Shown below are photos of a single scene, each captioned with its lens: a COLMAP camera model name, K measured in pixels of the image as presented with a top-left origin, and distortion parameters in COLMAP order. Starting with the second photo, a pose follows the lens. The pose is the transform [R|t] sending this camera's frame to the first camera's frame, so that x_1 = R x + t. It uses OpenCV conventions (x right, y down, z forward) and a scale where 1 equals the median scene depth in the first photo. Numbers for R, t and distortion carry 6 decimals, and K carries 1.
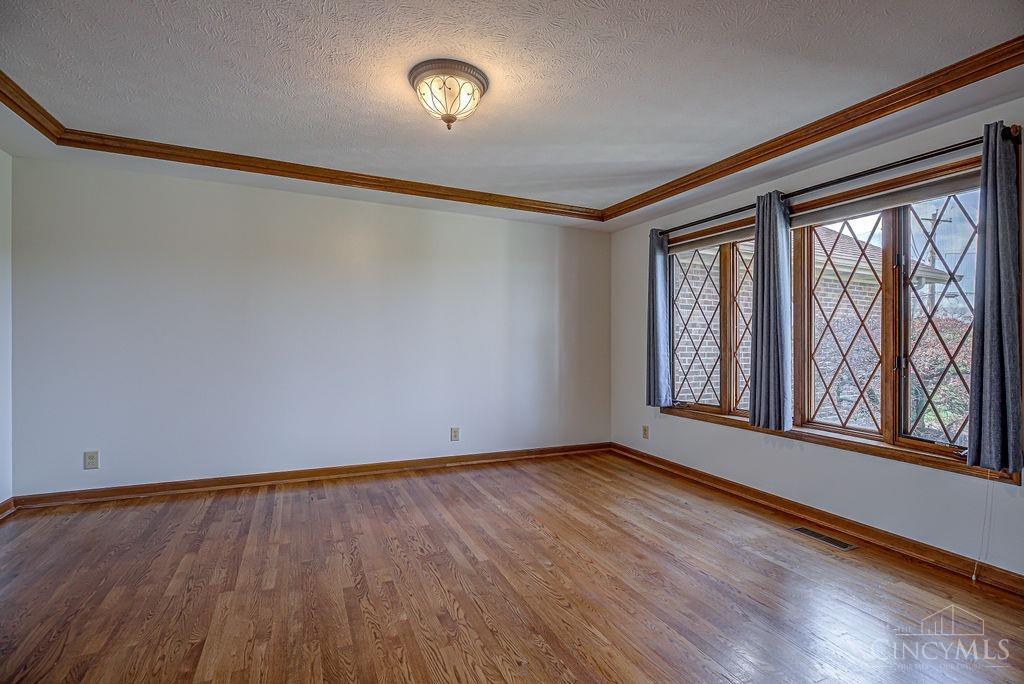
lens RADIAL K [[470.2, 0, 510.5], [0, 470.2, 344.3], [0, 0, 1]] dist [-0.005394, -0.000732]
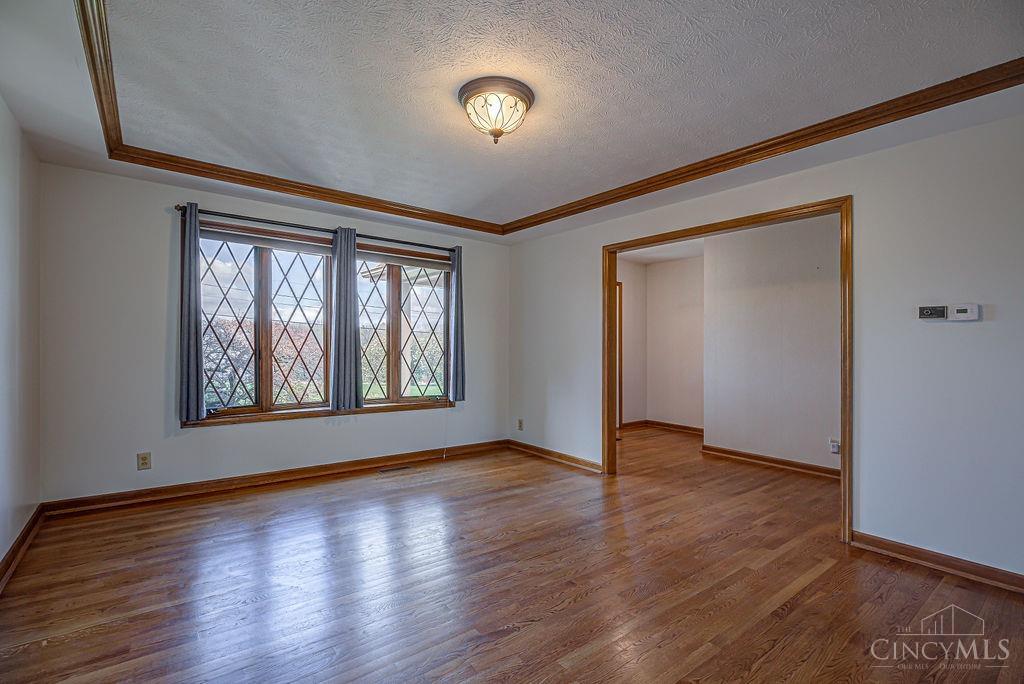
lens RADIAL K [[470.2, 0, 507.0], [0, 470.2, 343.1], [0, 0, 1]] dist [-0.005394, -0.000732]
pose [[-0.209520, -0.009321, 0.977760, -0.641936], [-0.005039, 0.999952, 0.008453, -0.014433], [-0.977791, -0.003156, -0.209557, 0.669079]]
